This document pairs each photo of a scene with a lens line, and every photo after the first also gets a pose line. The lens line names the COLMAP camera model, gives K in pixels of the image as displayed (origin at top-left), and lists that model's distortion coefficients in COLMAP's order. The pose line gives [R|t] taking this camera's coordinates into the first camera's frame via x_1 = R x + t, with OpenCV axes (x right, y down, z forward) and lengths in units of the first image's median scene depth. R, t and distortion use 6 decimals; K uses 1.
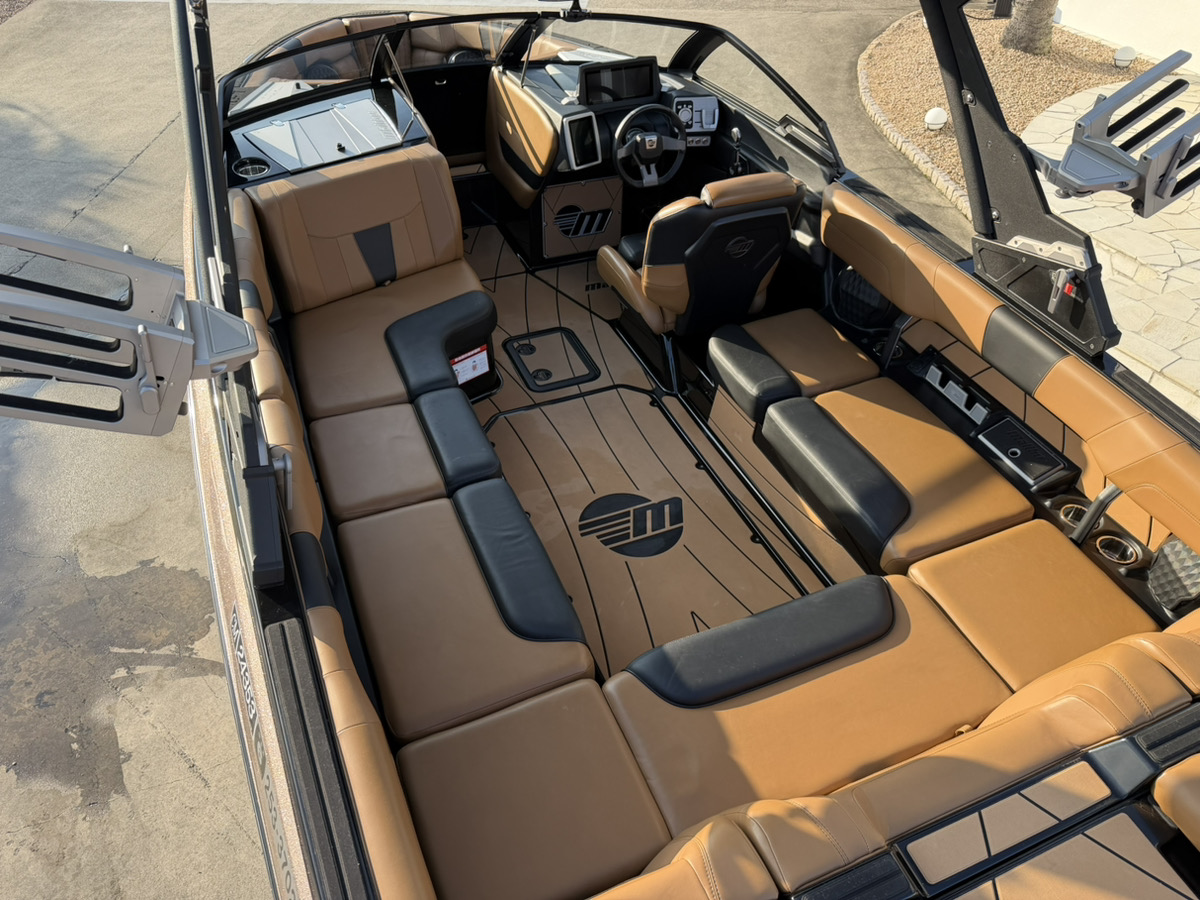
lens RADIAL K [[842.9, 0, 598.5], [0, 842.9, 456.9], [0, 0, 1]] dist [-0.001789, -0.003759]
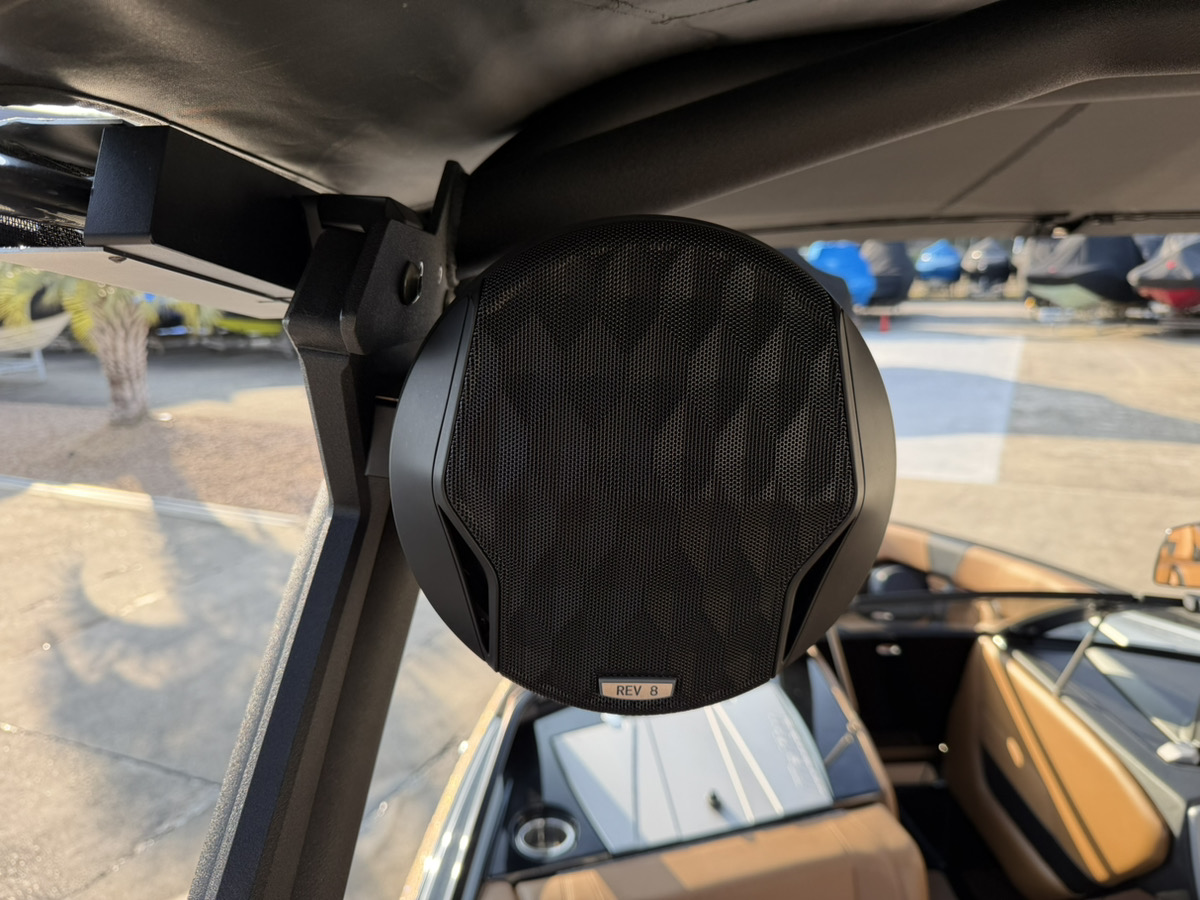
lens RADIAL K [[842.9, 0, 598.5], [0, 842.9, 456.9], [0, 0, 1]] dist [-0.001789, -0.003759]
pose [[0.918851, 0.060717, -0.389905, -0.153695], [-0.234580, 0.878589, -0.415996, -0.270193], [0.317309, 0.473703, 0.821536, 0.377957]]
